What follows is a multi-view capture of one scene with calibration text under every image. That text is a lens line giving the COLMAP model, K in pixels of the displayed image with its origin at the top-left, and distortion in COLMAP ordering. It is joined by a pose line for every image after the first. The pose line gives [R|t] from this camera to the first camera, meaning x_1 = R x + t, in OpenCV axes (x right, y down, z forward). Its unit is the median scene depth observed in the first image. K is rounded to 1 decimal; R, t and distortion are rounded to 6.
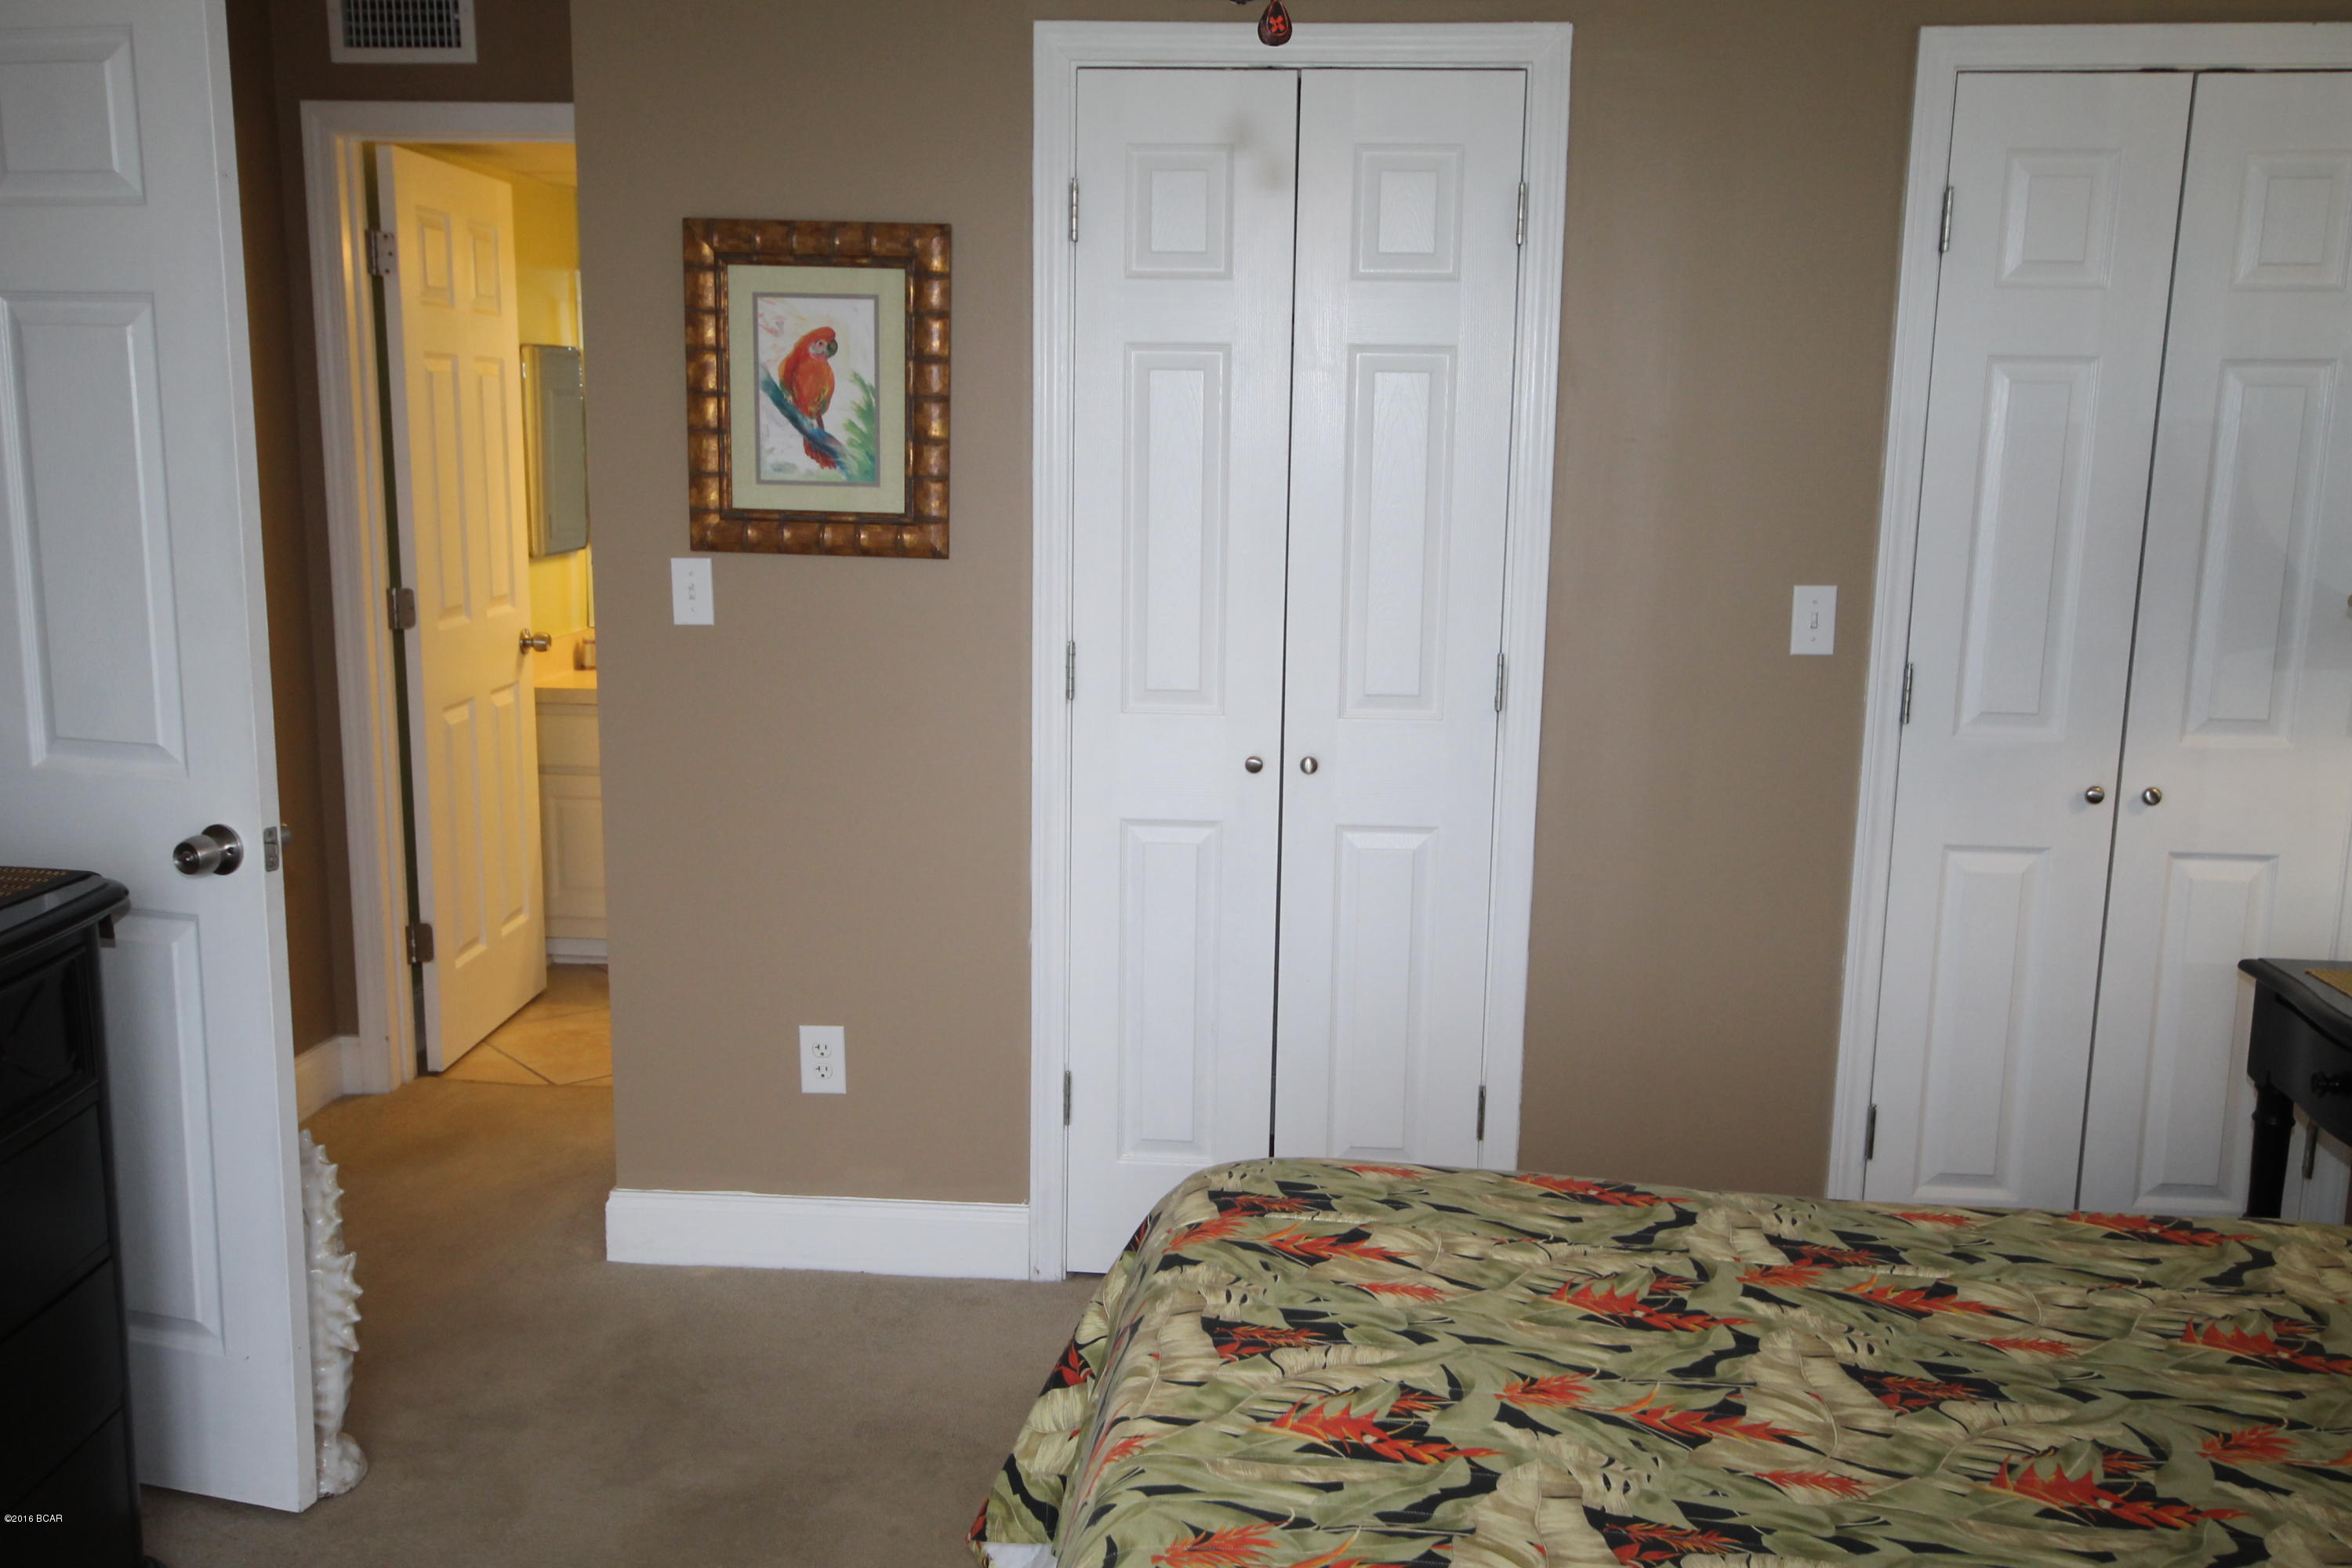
lens RADIAL K [[2039.4, 0, 1173.0], [0, 2039.4, 792.3], [0, 0, 1]] dist [0.002369, 0.045819]
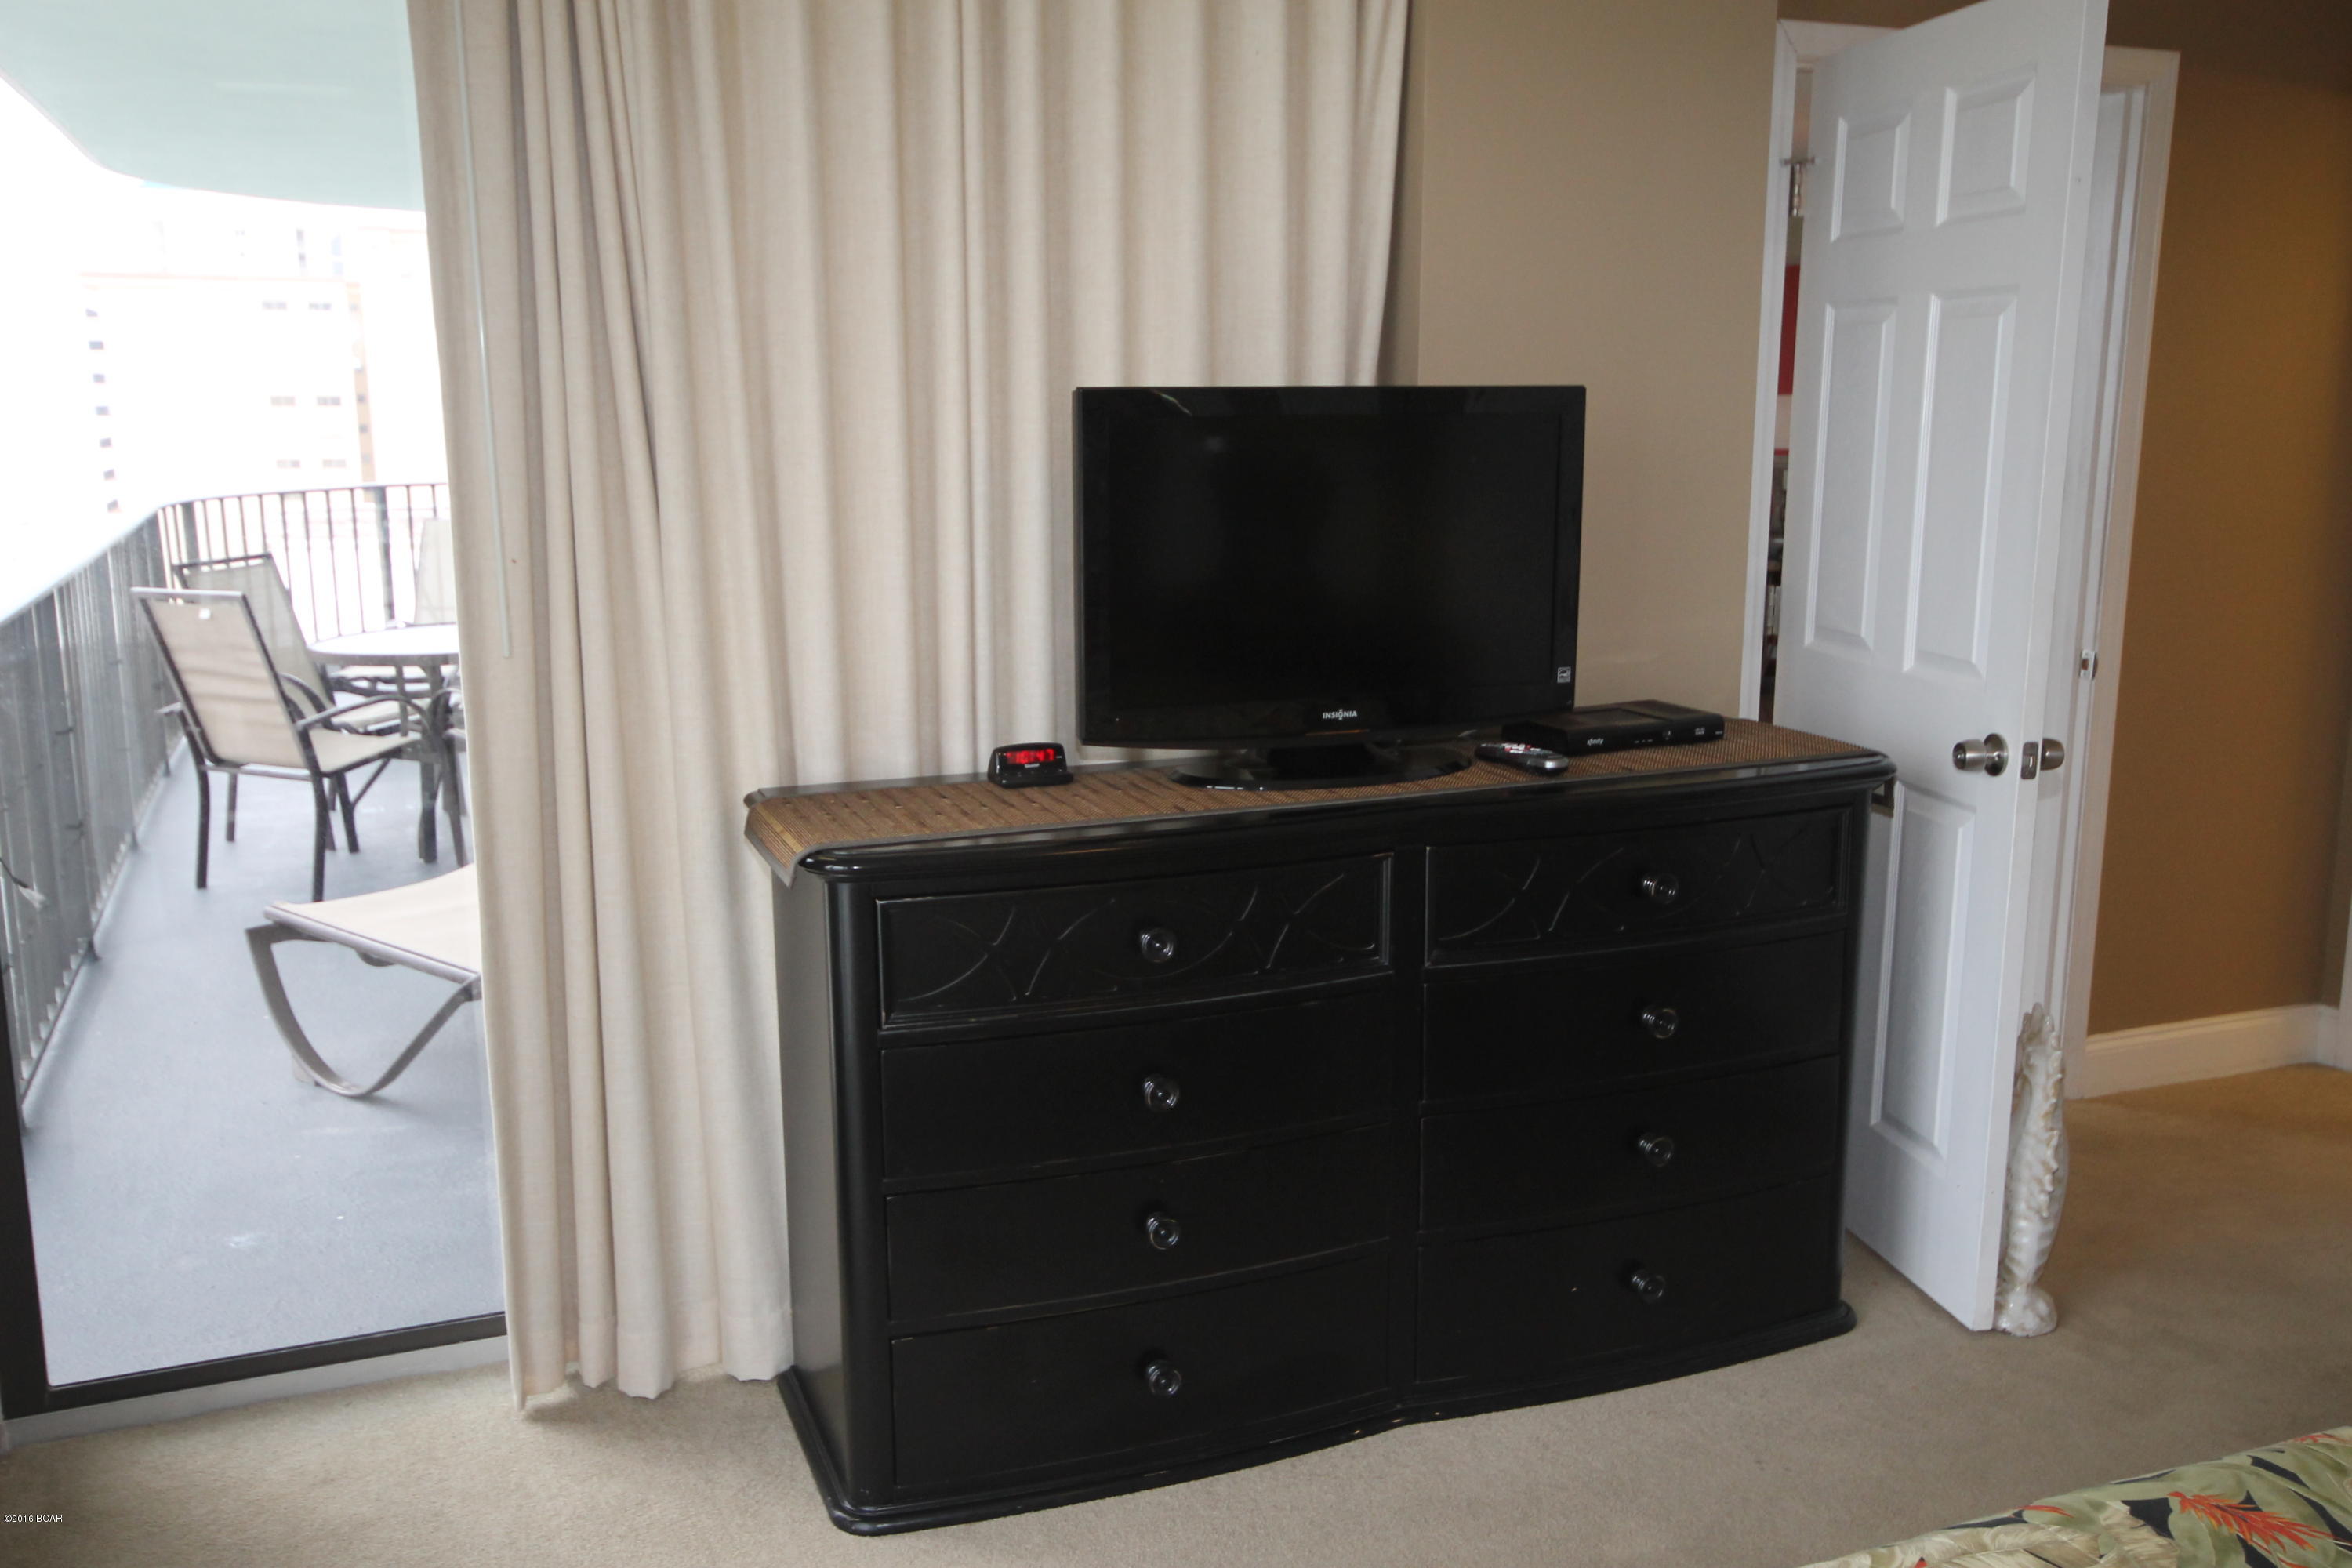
lens RADIAL K [[2039.4, 0, 1177.4], [0, 2039.4, 797.1], [0, 0, 1]] dist [0.002369, 0.045819]
pose [[0.454880, 0.164383, -0.875250, 0.422939], [-0.155182, 0.982411, 0.103859, 0.002800], [0.876928, 0.088579, 0.472388, 0.031317]]
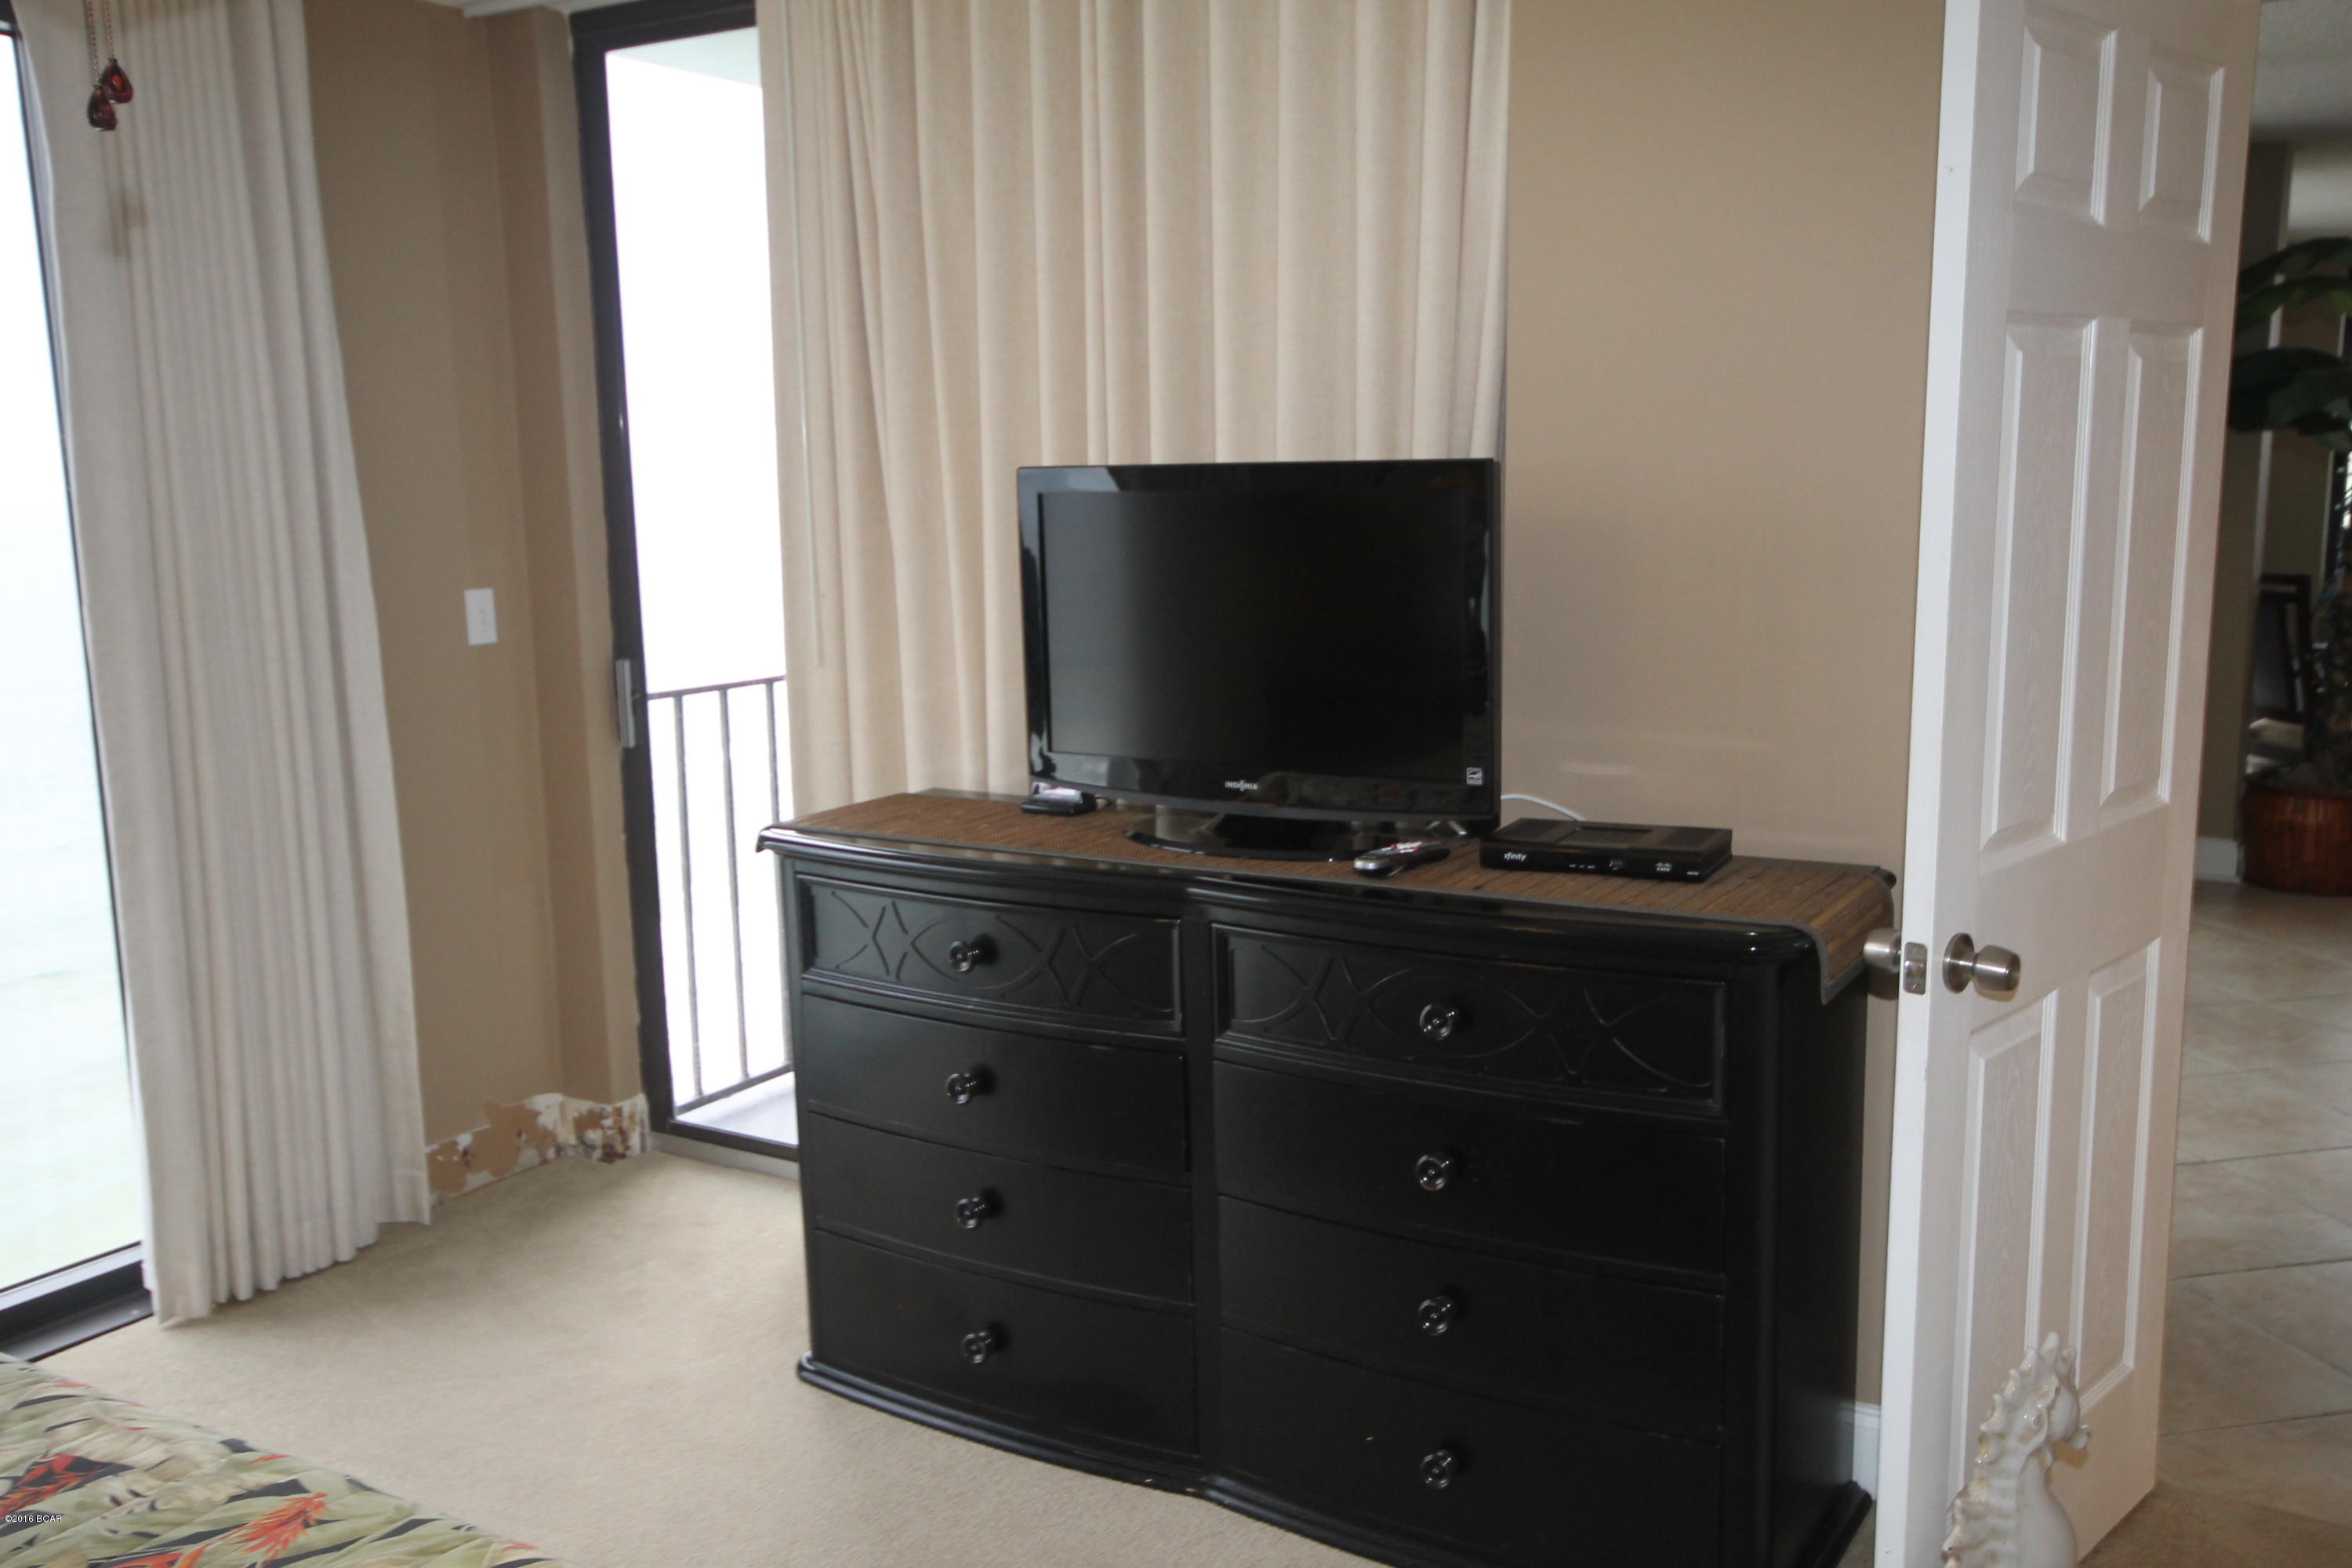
lens RADIAL K [[2039.4, 0, 1177.5], [0, 2039.4, 777.8], [0, 0, 1]] dist [0.002369, 0.045819]
pose [[-0.436013, 0.131067, -0.890345, 0.502968], [-0.153688, 0.963960, 0.217167, -0.213234], [0.886720, 0.231523, -0.400155, 1.224710]]
